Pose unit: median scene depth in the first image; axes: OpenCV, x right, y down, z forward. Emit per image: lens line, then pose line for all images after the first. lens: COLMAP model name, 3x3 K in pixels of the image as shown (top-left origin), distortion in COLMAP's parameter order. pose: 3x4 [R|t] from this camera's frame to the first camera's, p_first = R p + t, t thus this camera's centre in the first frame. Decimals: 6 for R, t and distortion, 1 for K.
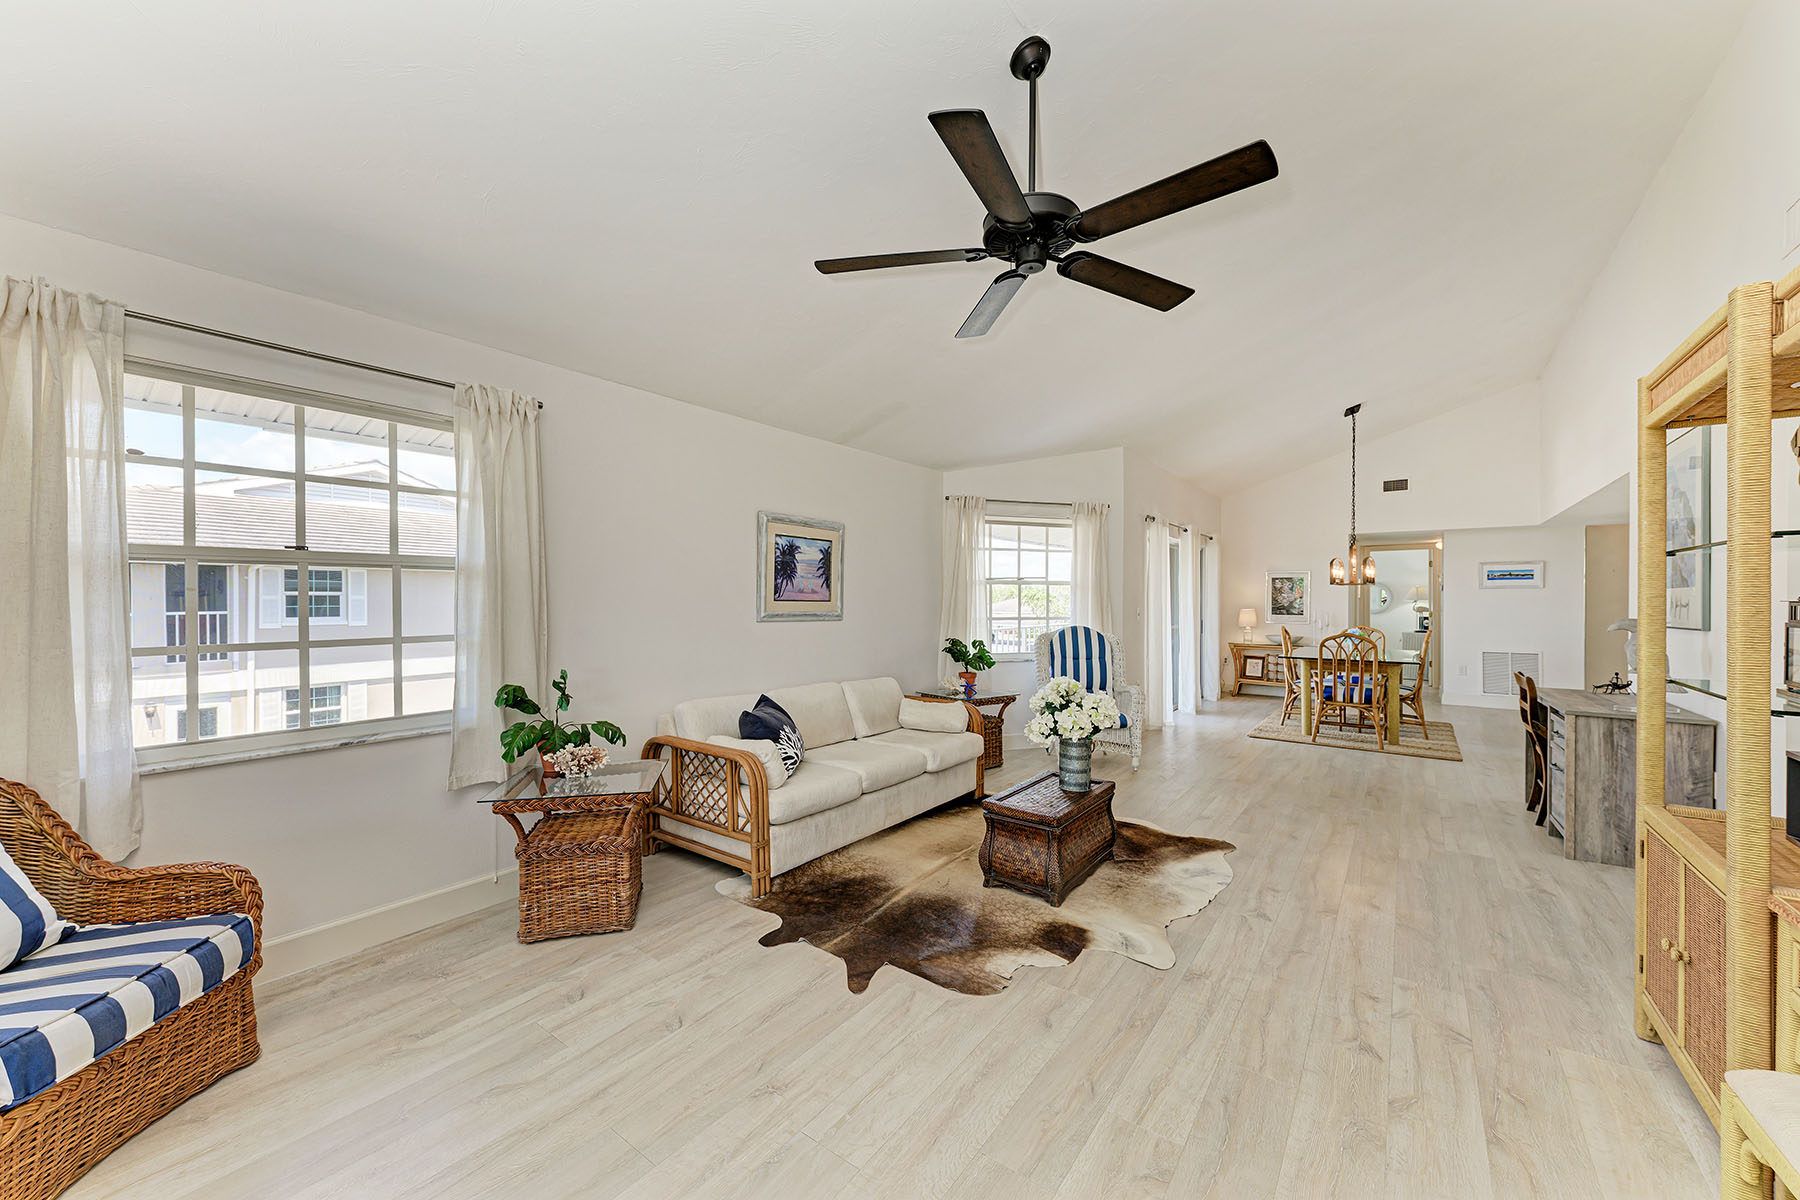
lens RADIAL K [[683.9, 0, 890.7], [0, 683.9, 605.6], [0, 0, 1]] dist [0.014903, -0.000045]
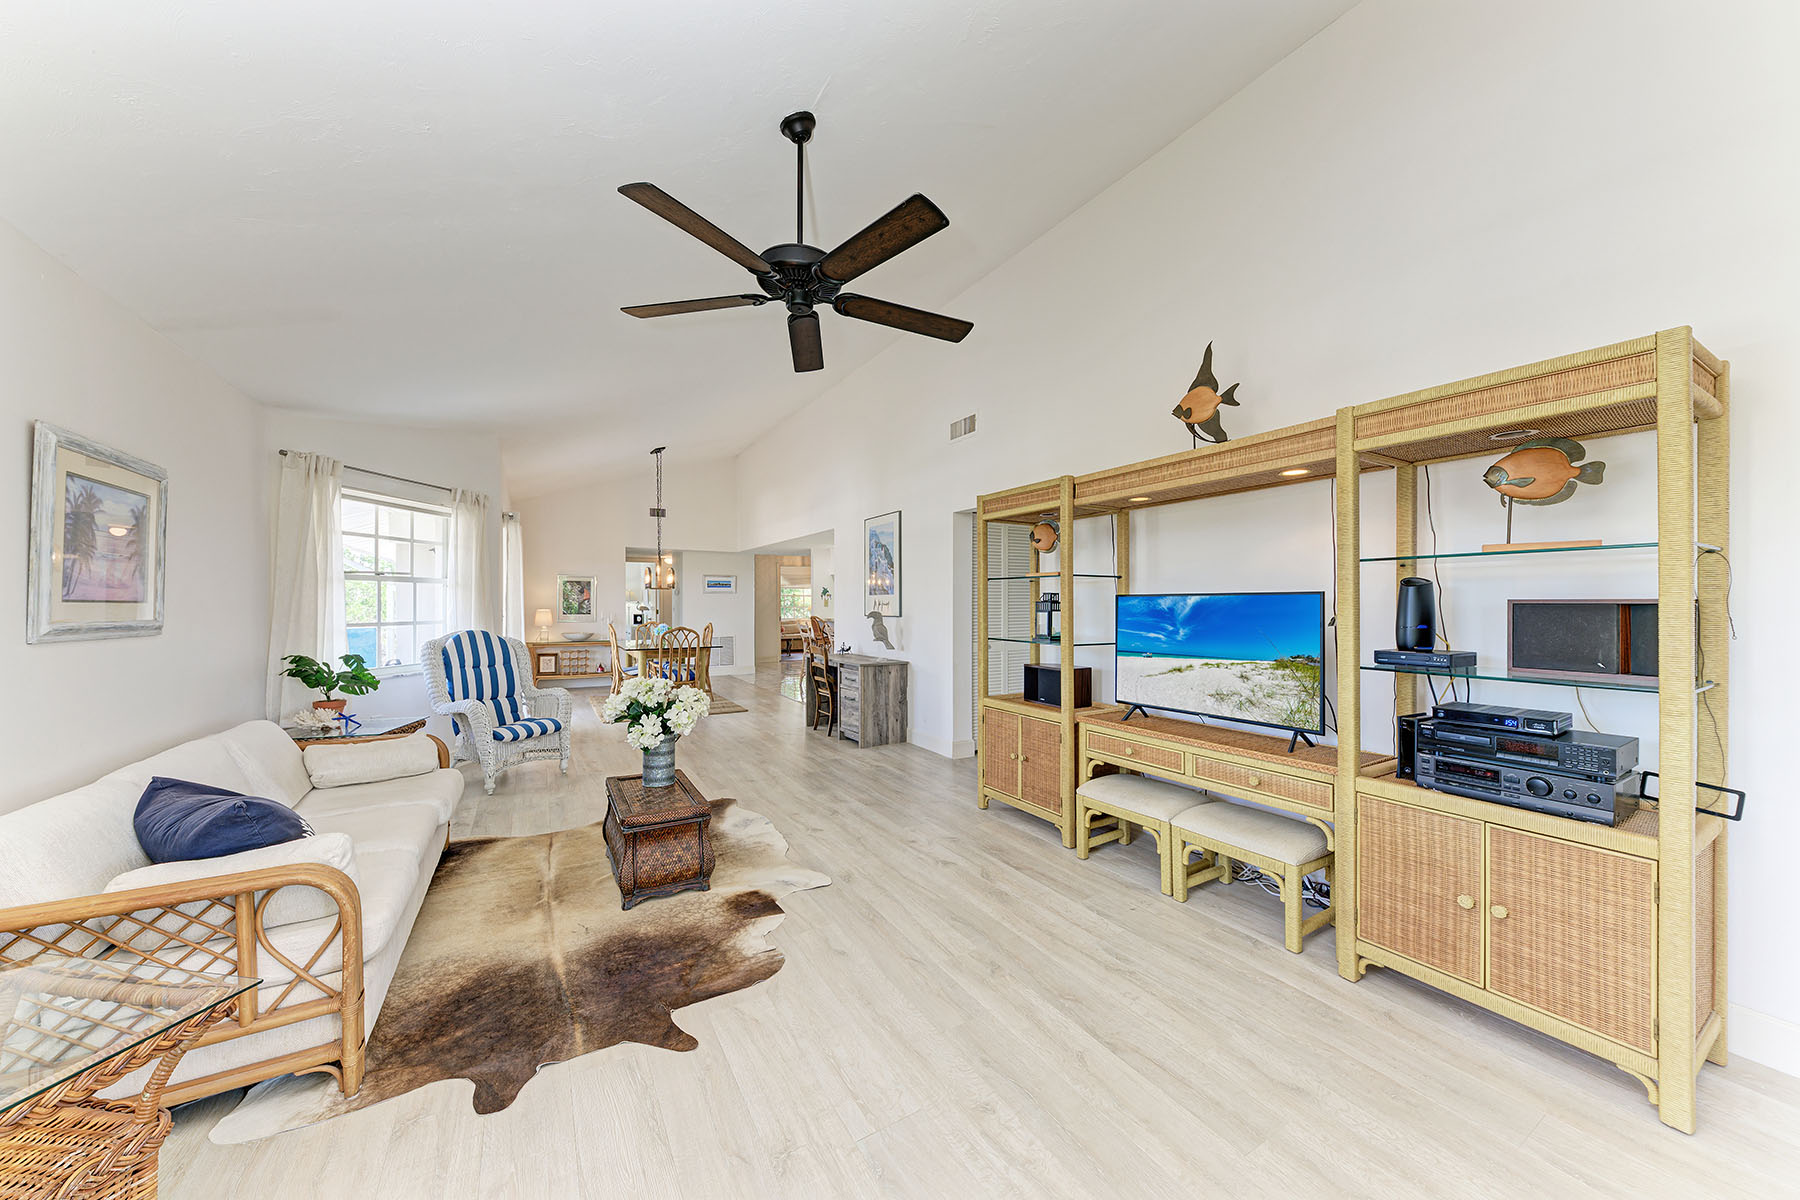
lens RADIAL K [[629.0, 0, 918.8], [0, 629.0, 598.2], [0, 0, 1]] dist [0.000314, -0.000183]
pose [[0.361113, 0.004302, 0.932512, -0.390120], [0.007673, 0.999942, -0.007584, -0.001146], [-0.932491, 0.009894, 0.361059, 0.243449]]
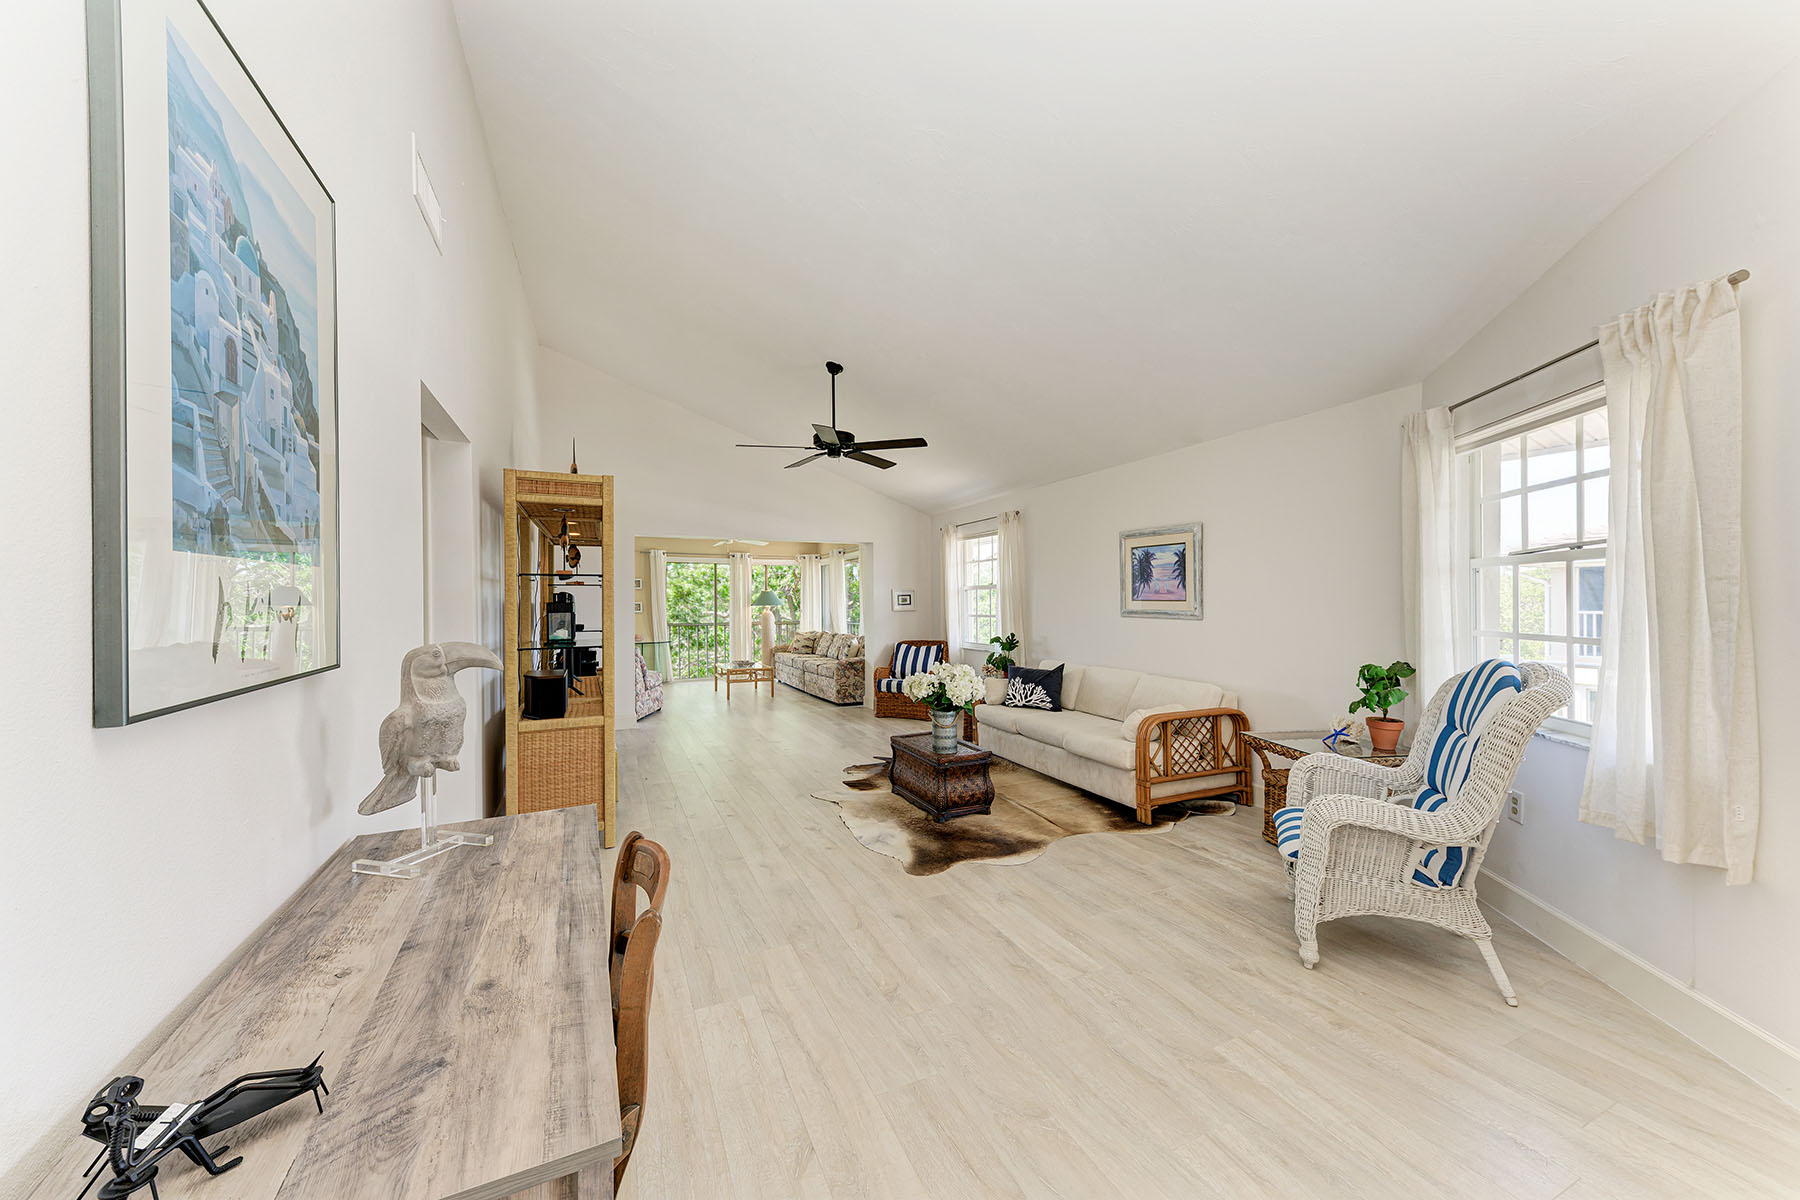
lens RADIAL K [[644.7, 0, 900.0], [0, 644.7, 600.0], [0, 0, 1]] dist [0.001004, -0.000074]
pose [[-0.474440, -0.003312, -0.880282, 1.107470], [-0.005883, 0.999983, -0.000591, -0.005123], [0.880268, 0.004898, -0.474451, 1.228015]]
